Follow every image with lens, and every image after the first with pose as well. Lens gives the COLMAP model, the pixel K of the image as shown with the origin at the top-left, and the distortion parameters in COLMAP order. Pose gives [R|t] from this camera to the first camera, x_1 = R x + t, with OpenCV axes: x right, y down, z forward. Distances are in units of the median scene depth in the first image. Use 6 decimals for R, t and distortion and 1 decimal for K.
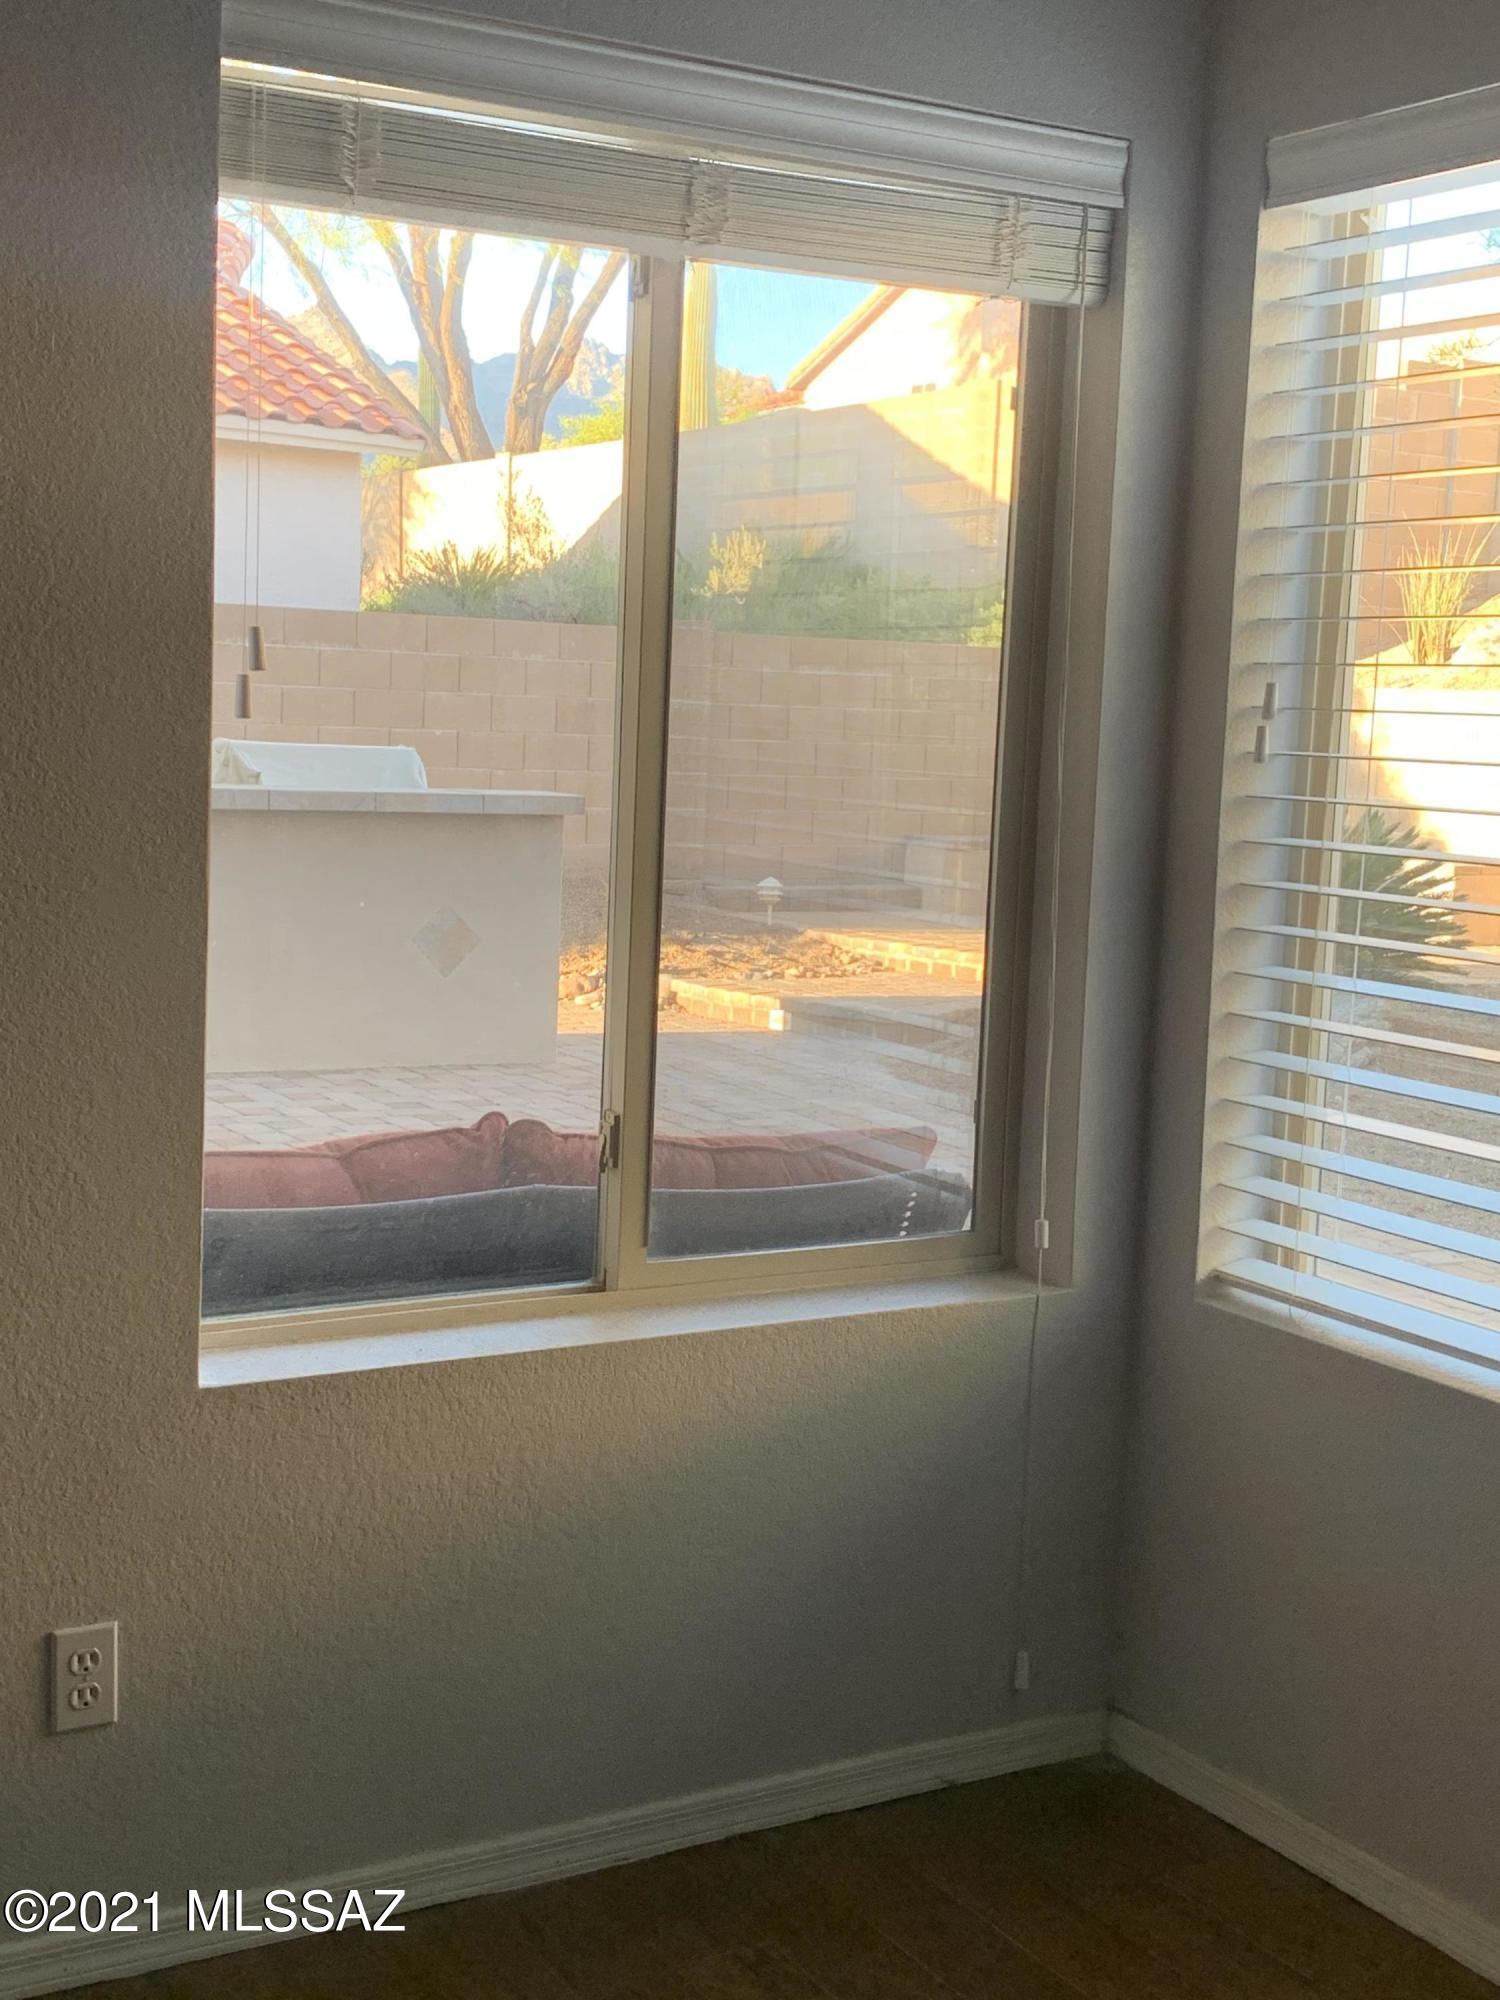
lens RADIAL K [[2500.1, 0, 743.9], [0, 2500.1, 988.4], [0, 0, 1]] dist [0.074770, 0.000000]
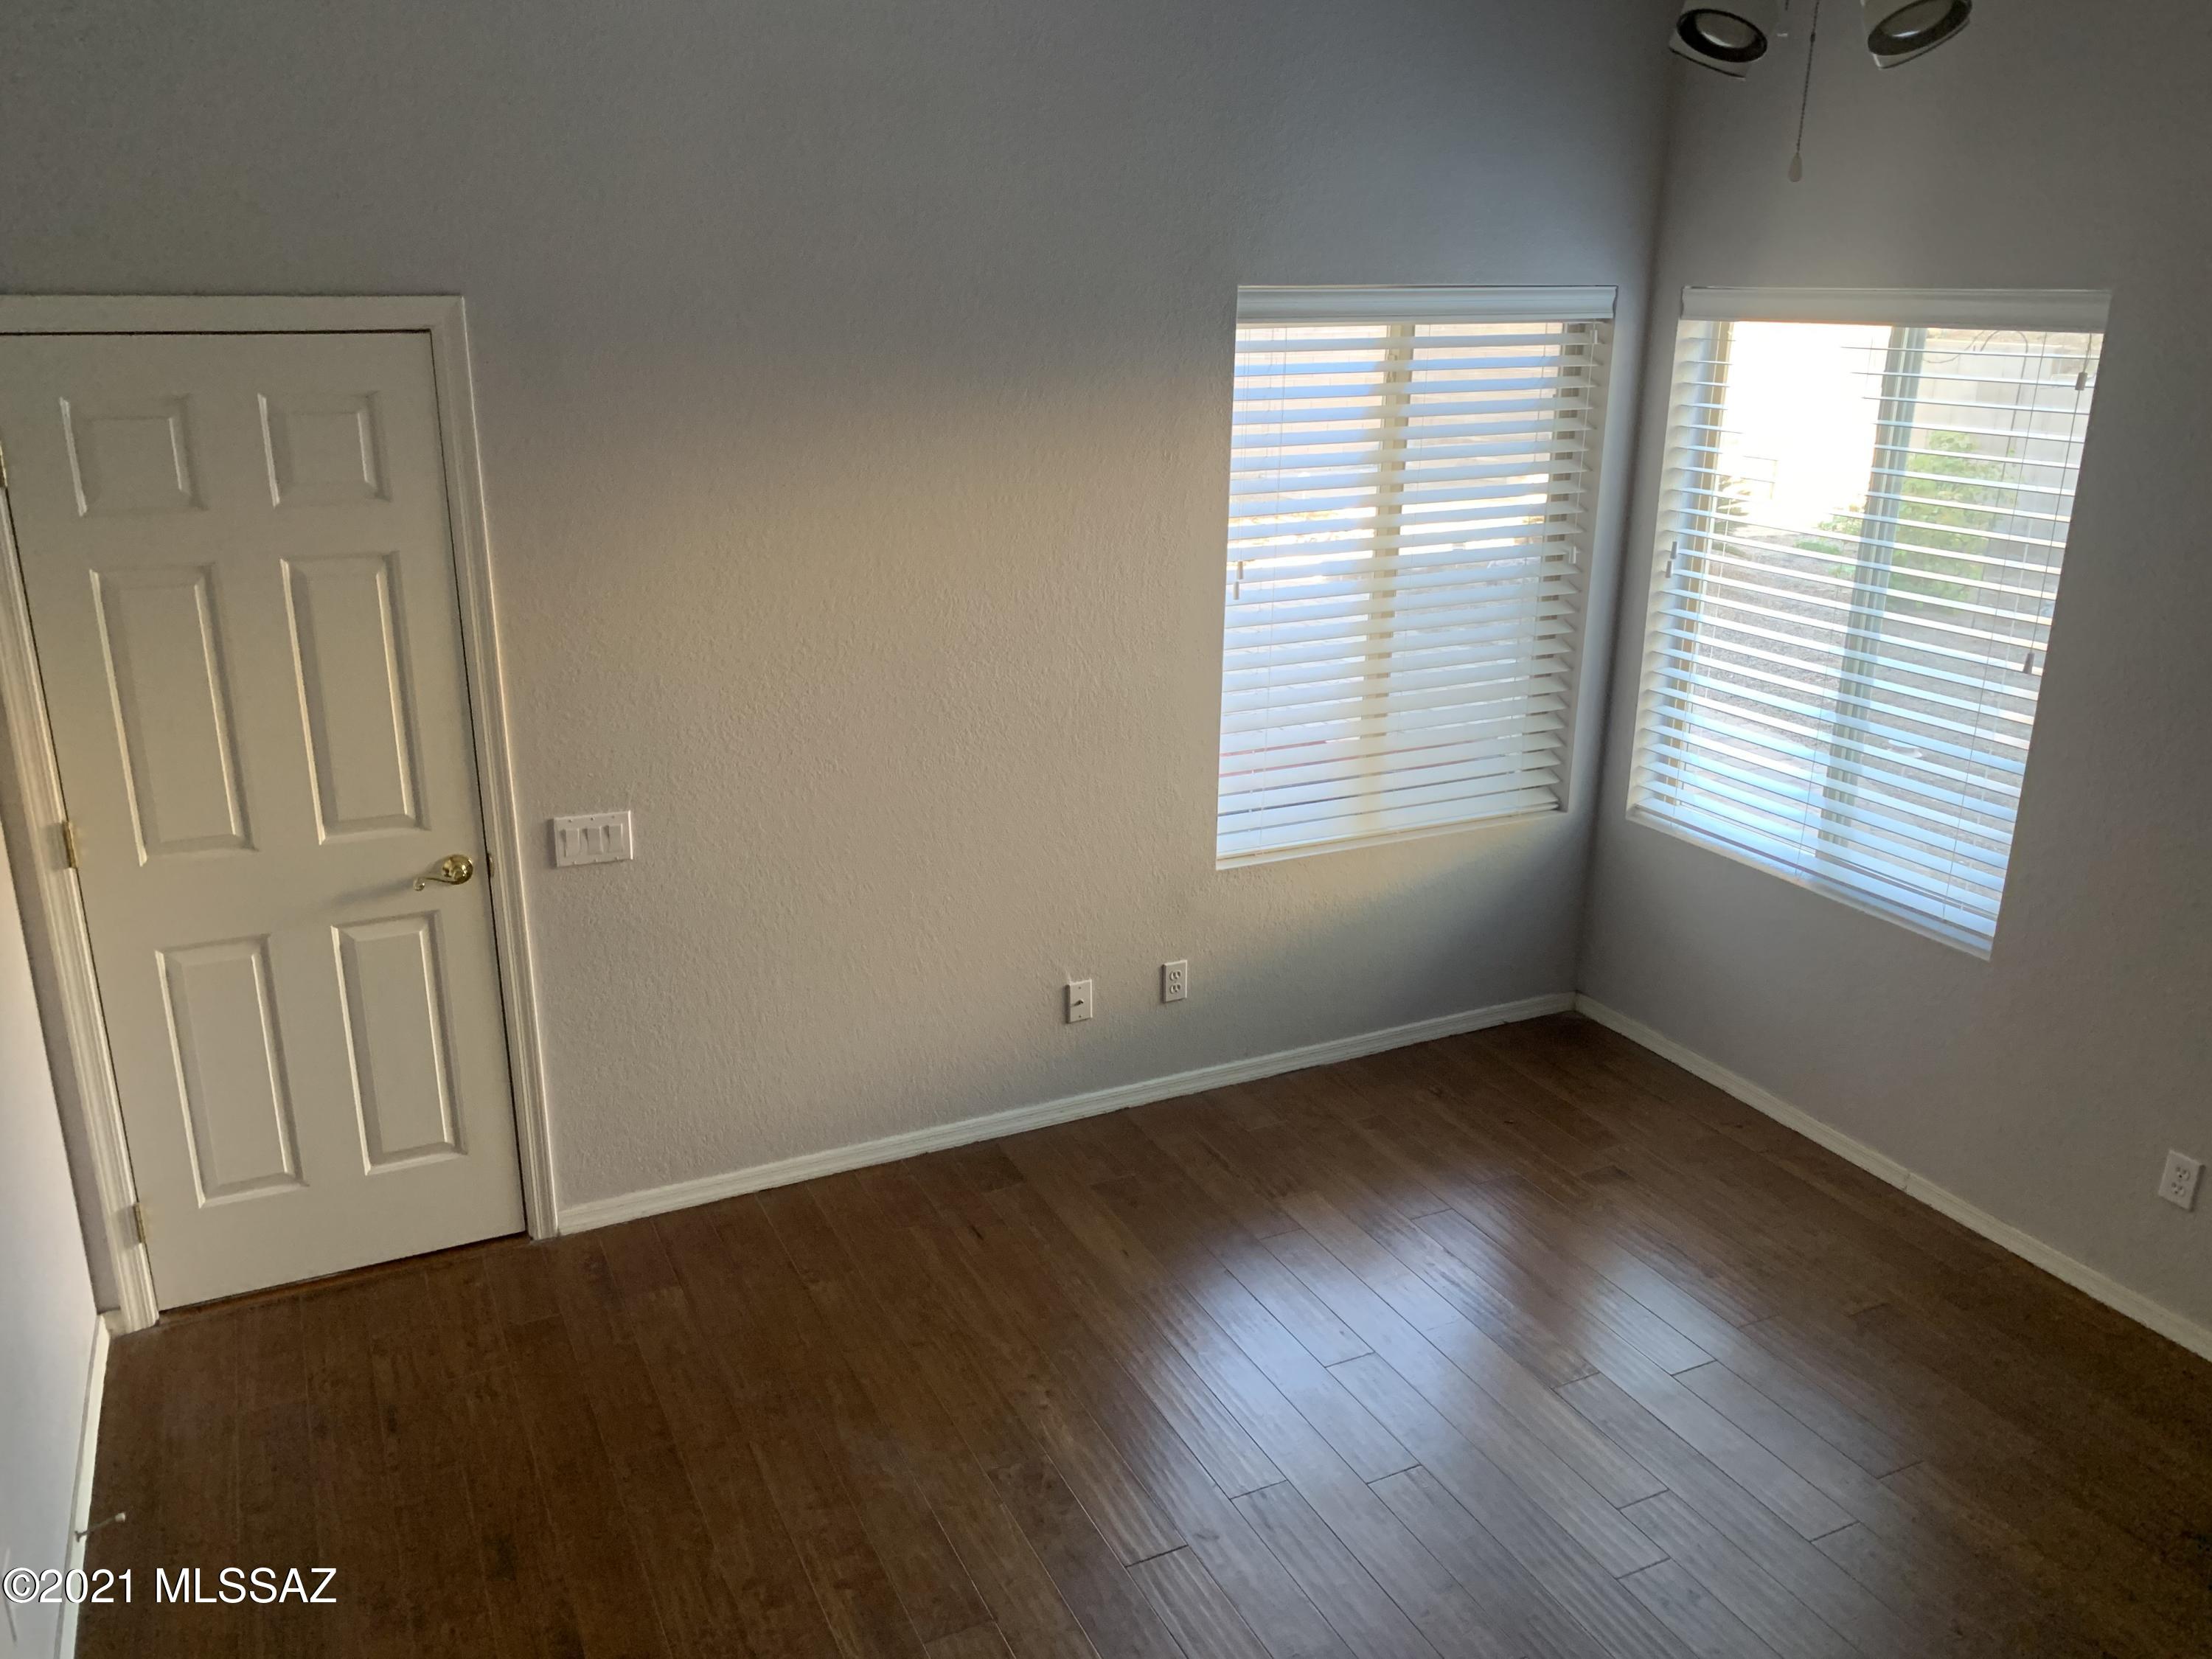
lens RADIAL K [[1690.1, 0, 1094.7], [0, 1690.1, 809.8], [0, 0, 1]] dist [0.045541, -0.058137]
pose [[0.995824, -0.004245, -0.091196, -0.153799], [0.022030, 0.980573, 0.194915, -0.187864], [0.088597, -0.196110, 0.976571, -0.515605]]
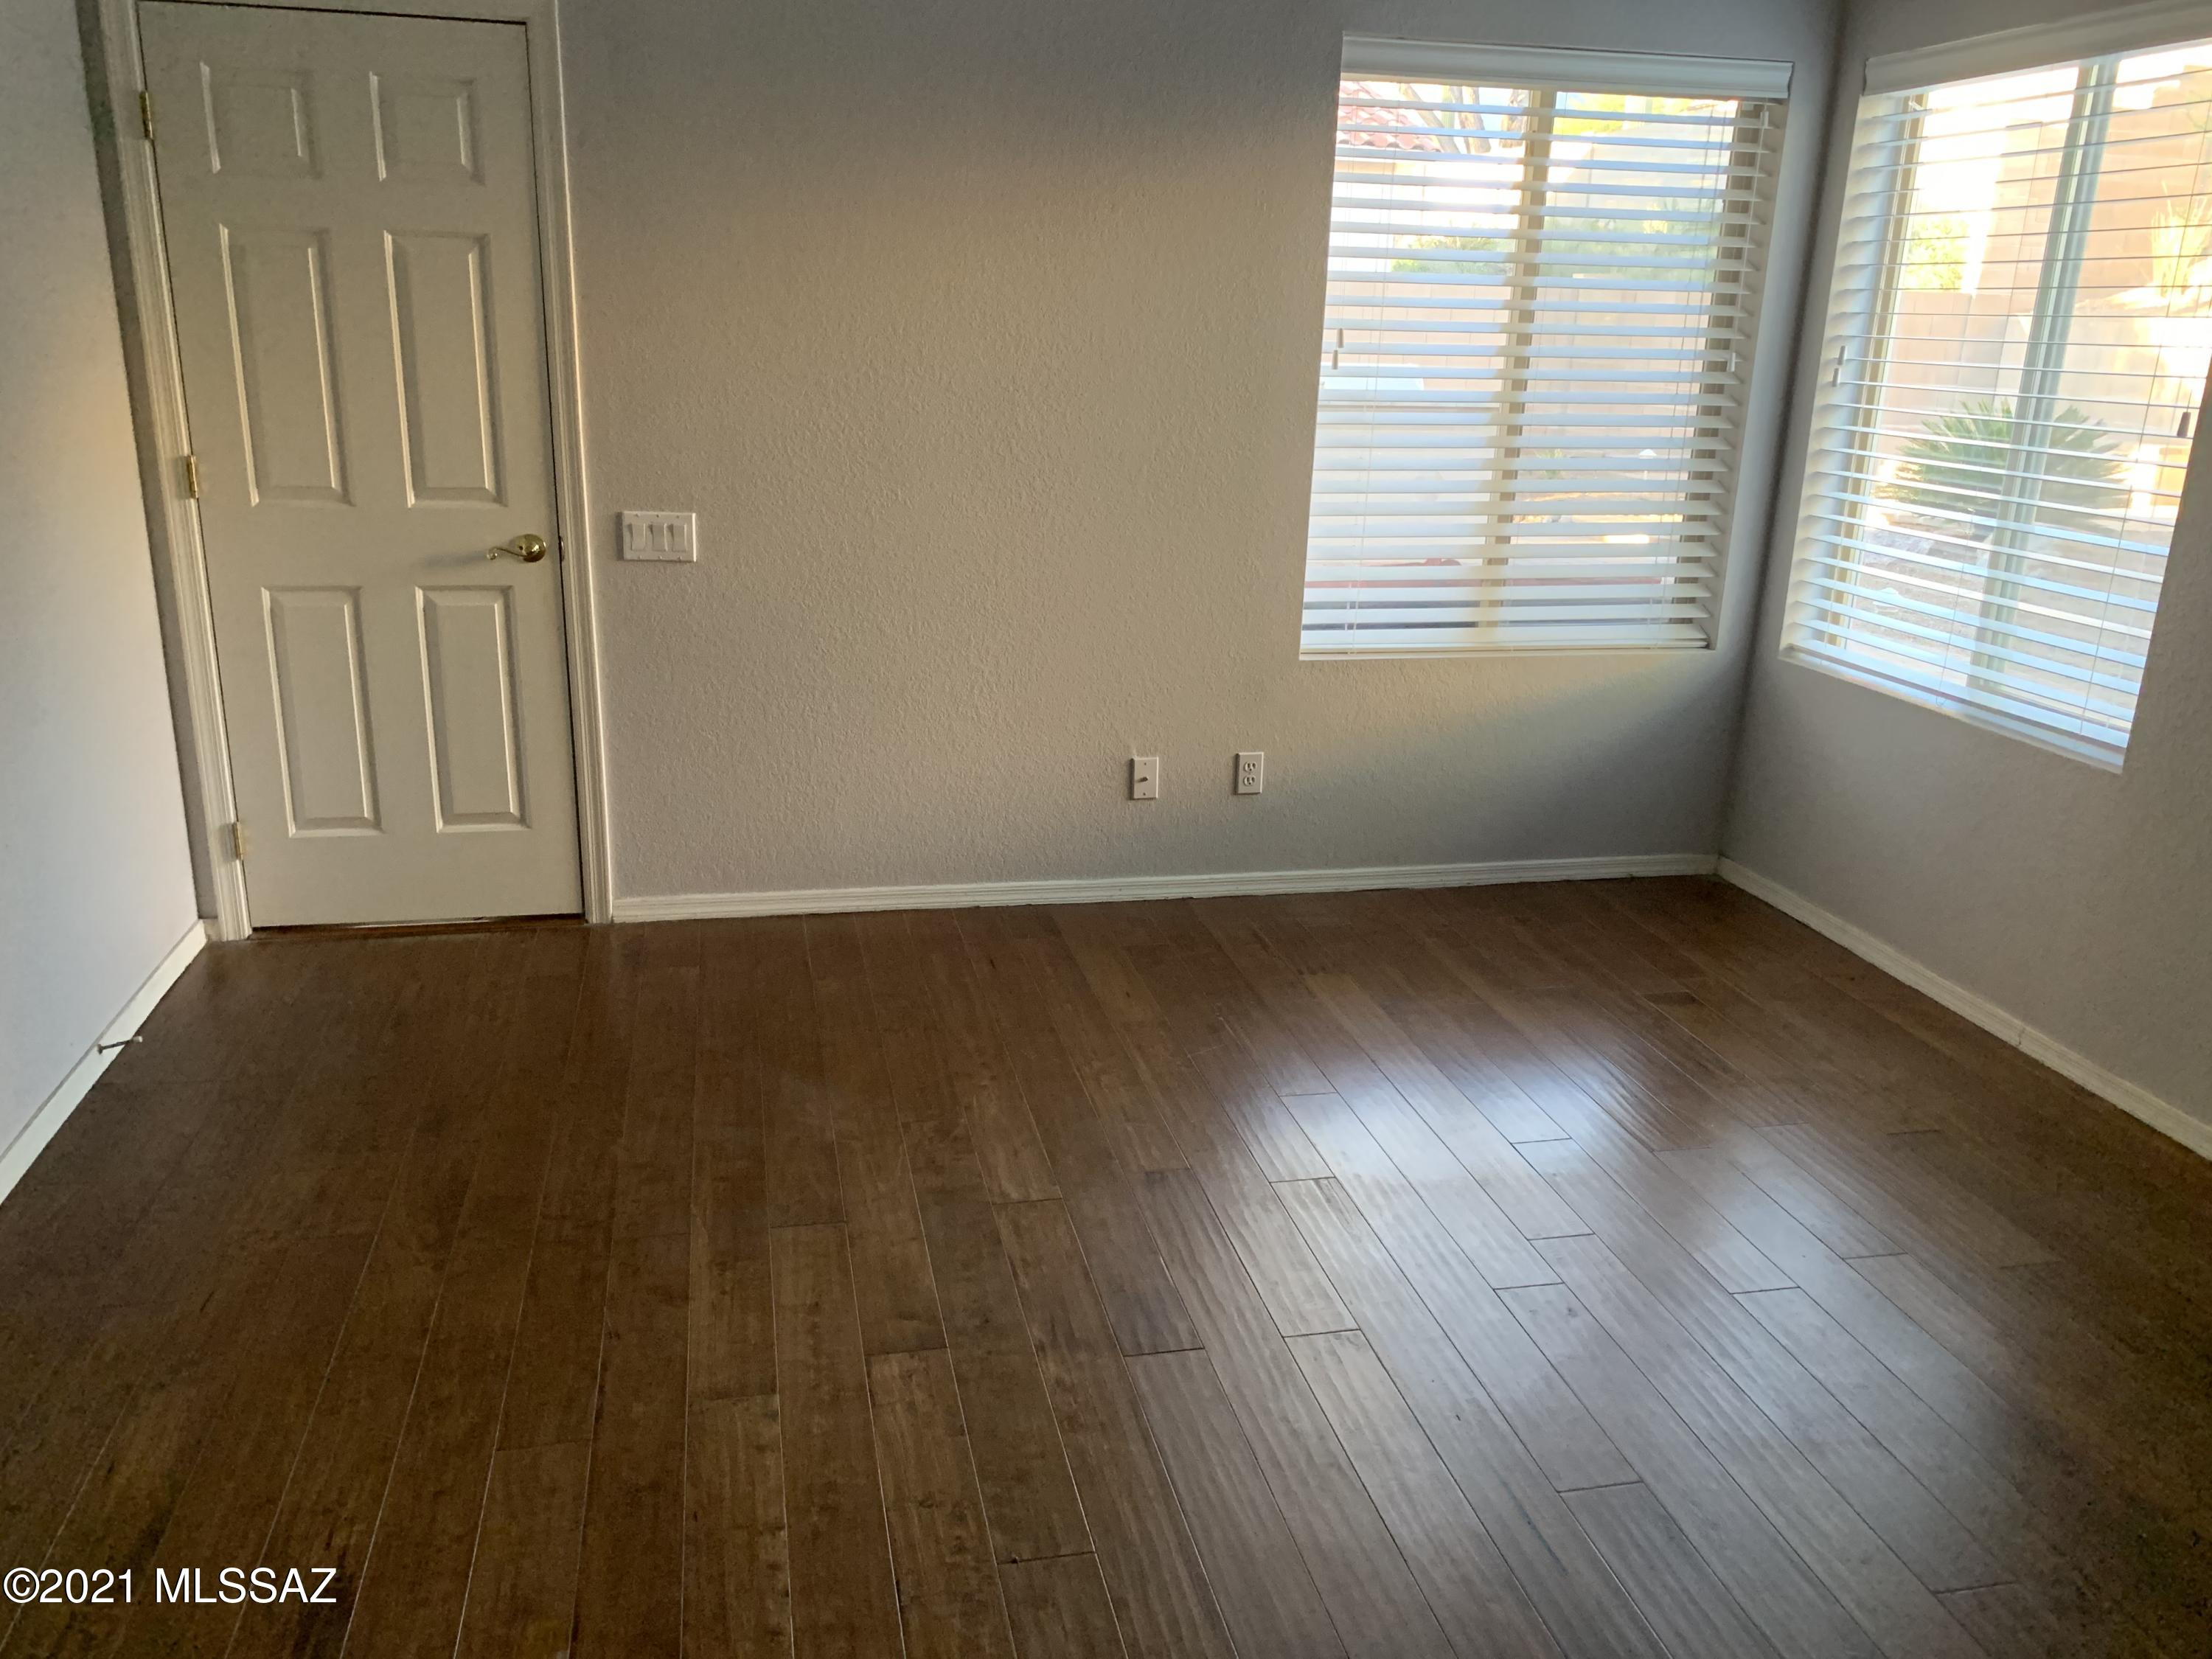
lens RADIAL K [[1690.1, 0, 1109.1], [0, 1690.1, 825.3], [0, 0, 1]] dist [0.045541, -0.058137]
pose [[0.949454, 0.080537, -0.303400, 0.094847], [-0.026362, 0.983570, 0.178590, 0.025814], [0.312798, -0.161565, 0.935978, -0.497739]]
